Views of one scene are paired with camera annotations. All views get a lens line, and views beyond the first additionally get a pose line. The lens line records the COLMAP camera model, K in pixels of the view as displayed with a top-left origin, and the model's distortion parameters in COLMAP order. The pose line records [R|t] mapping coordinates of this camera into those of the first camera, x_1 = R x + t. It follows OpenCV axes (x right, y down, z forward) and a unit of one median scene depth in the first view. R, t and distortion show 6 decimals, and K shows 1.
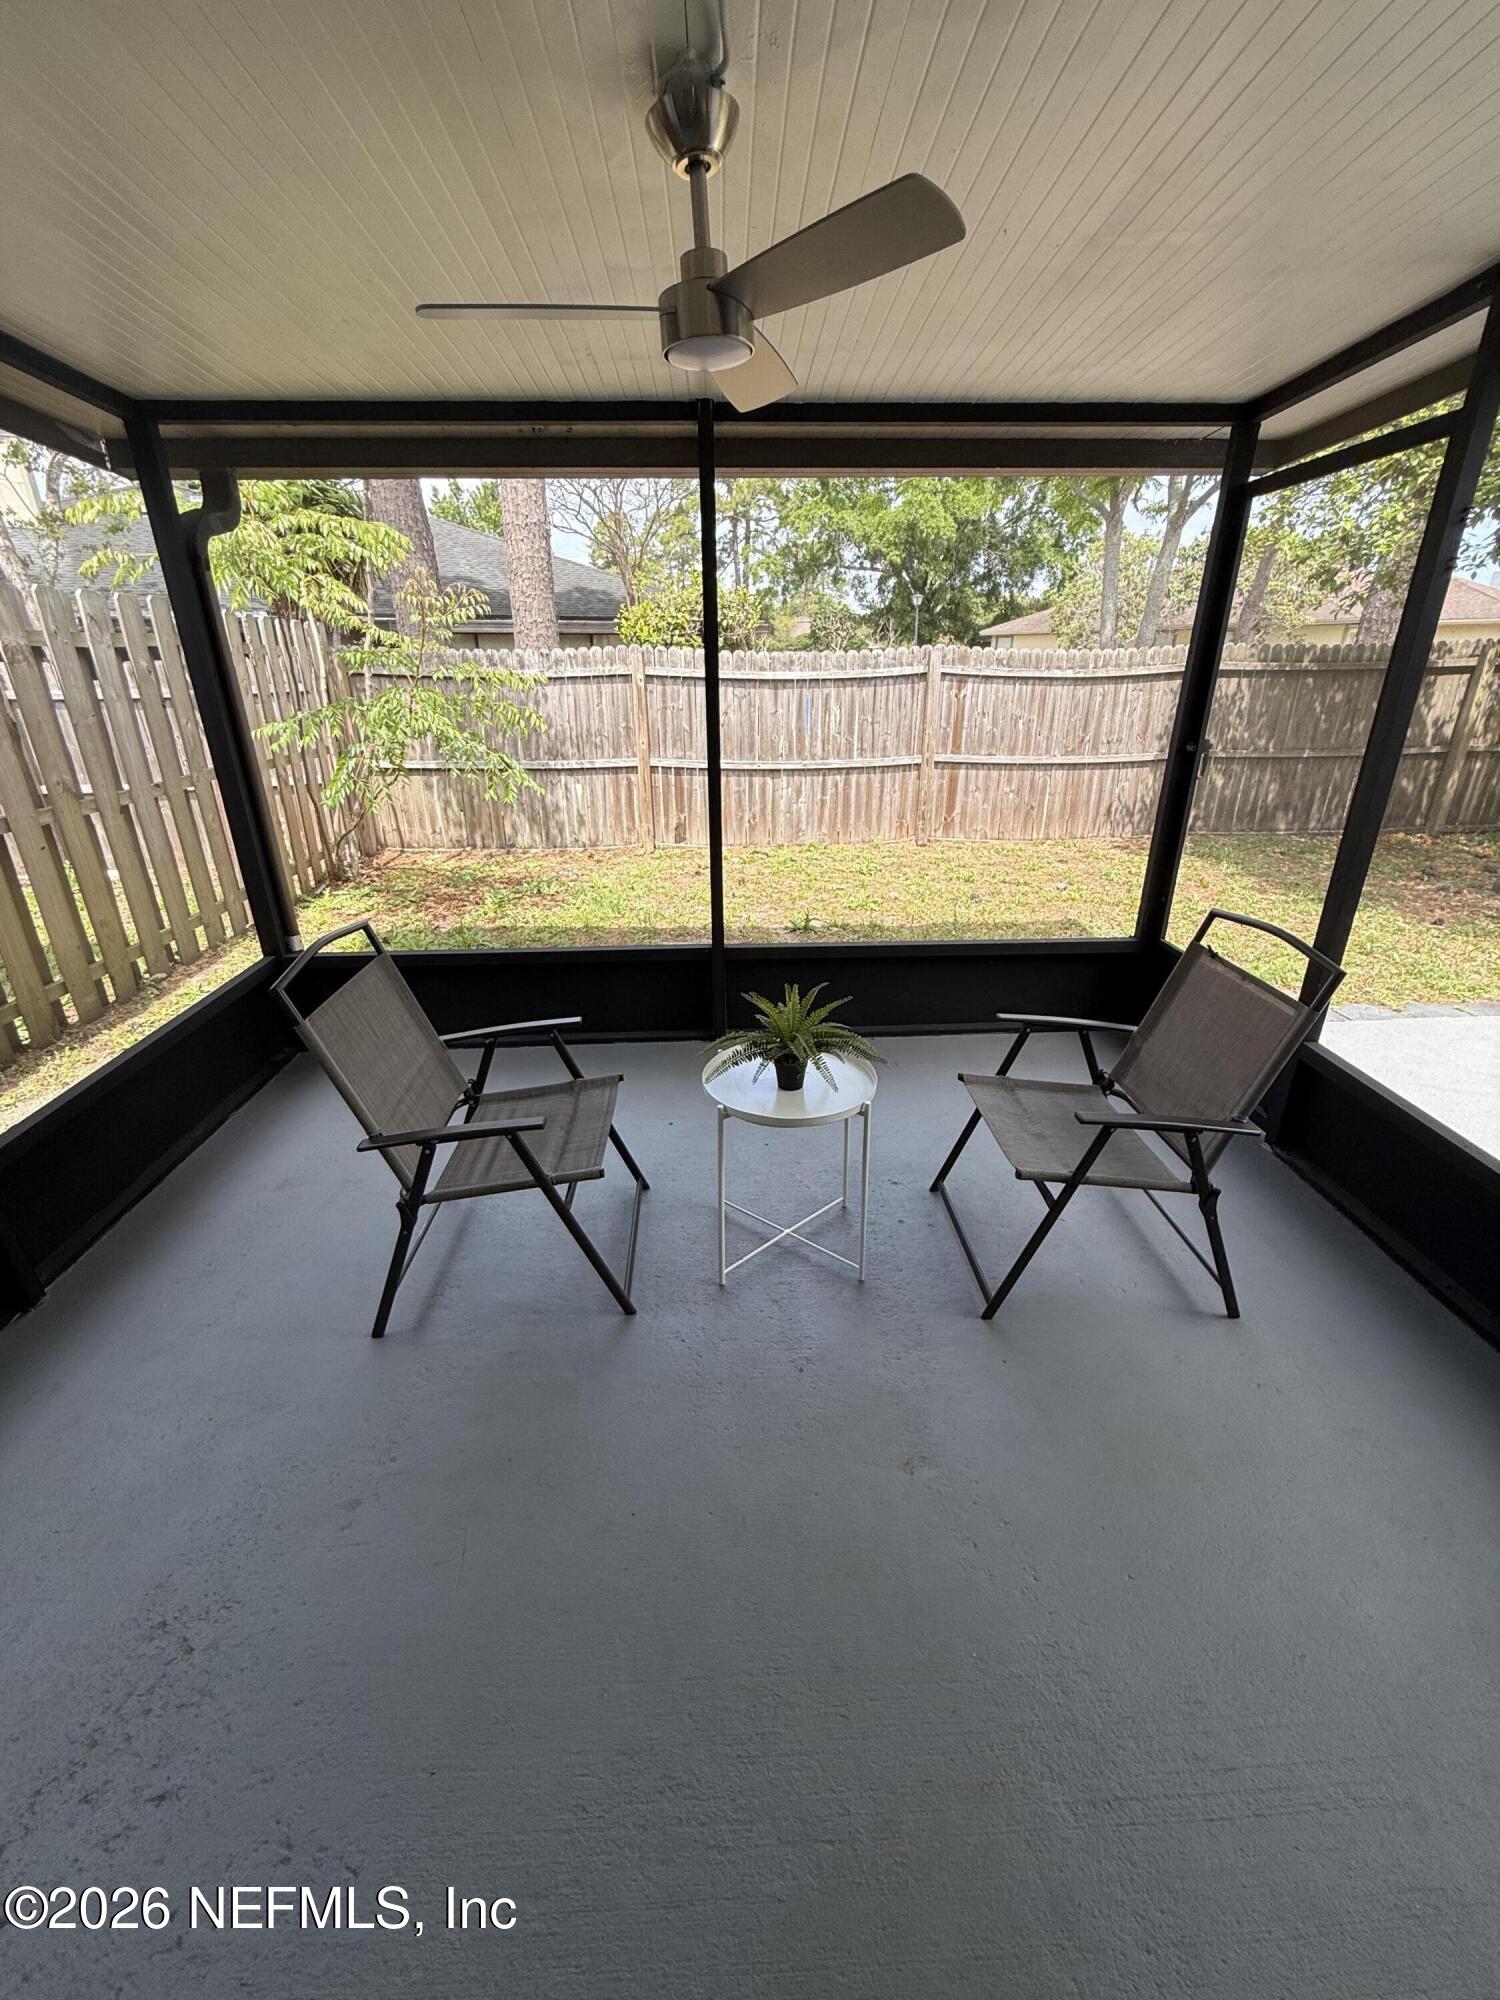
lens RADIAL K [[798.7, 0, 751.3], [0, 798.7, 994.1], [0, 0, 1]] dist [-0.002066, -0.000100]
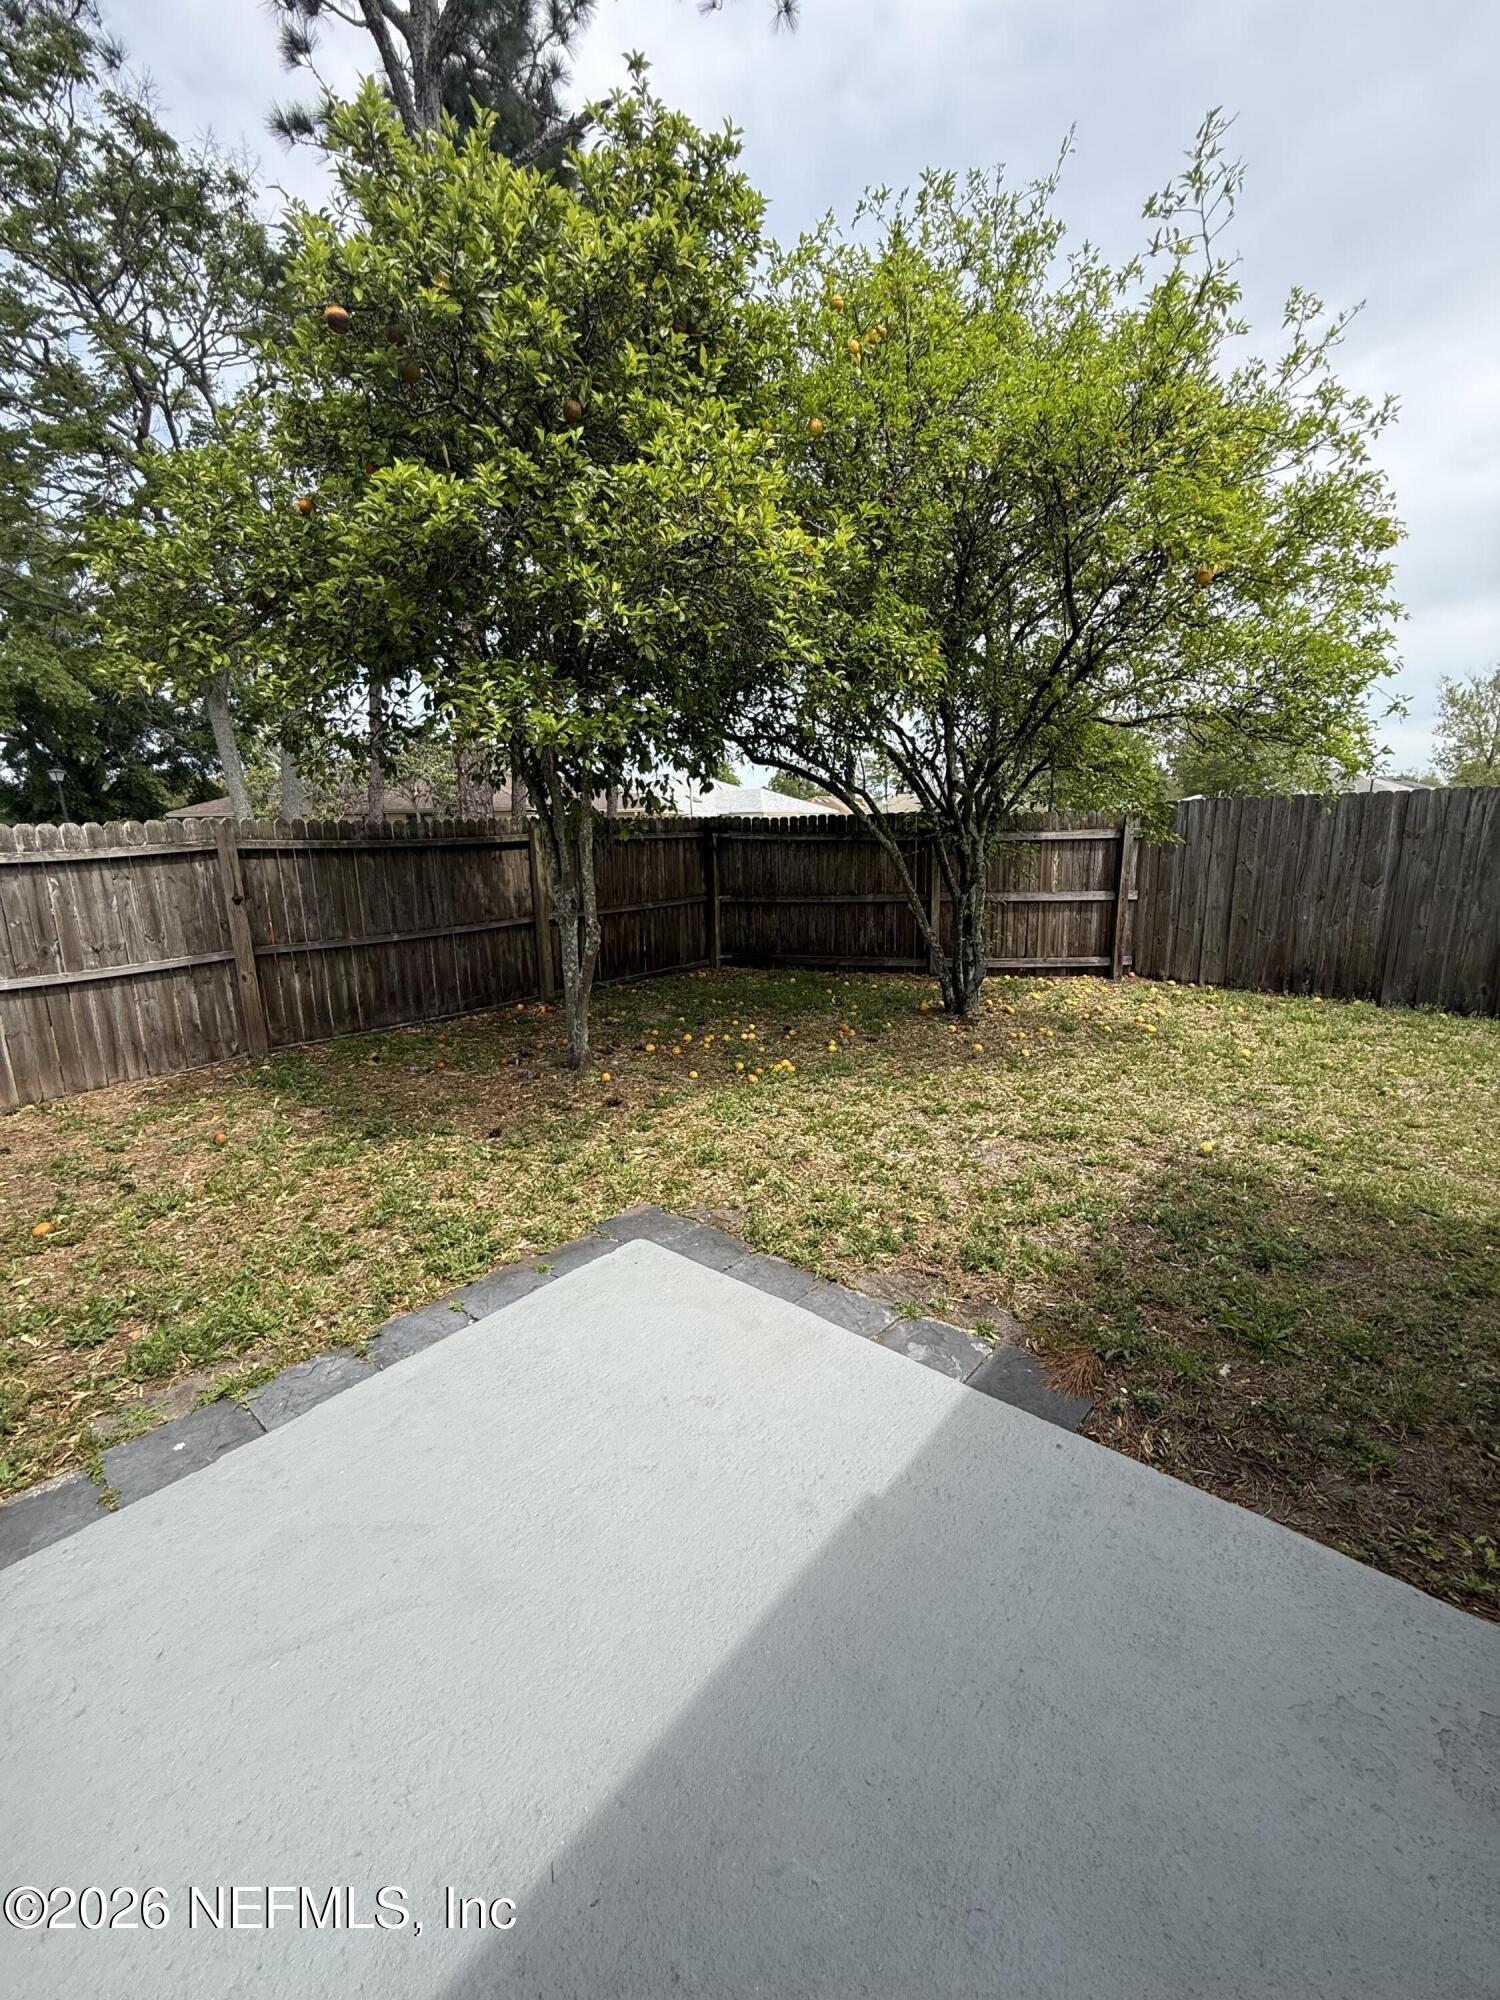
lens RADIAL K [[798.7, 0, 751.3], [0, 798.7, 994.1], [0, 0, 1]] dist [-0.002066, -0.000100]
pose [[0.684399, -0.143463, 0.714854, 0.337182], [0.290099, 0.953082, -0.086468, -0.057963], [-0.668910, 0.266557, 0.693907, 0.158302]]
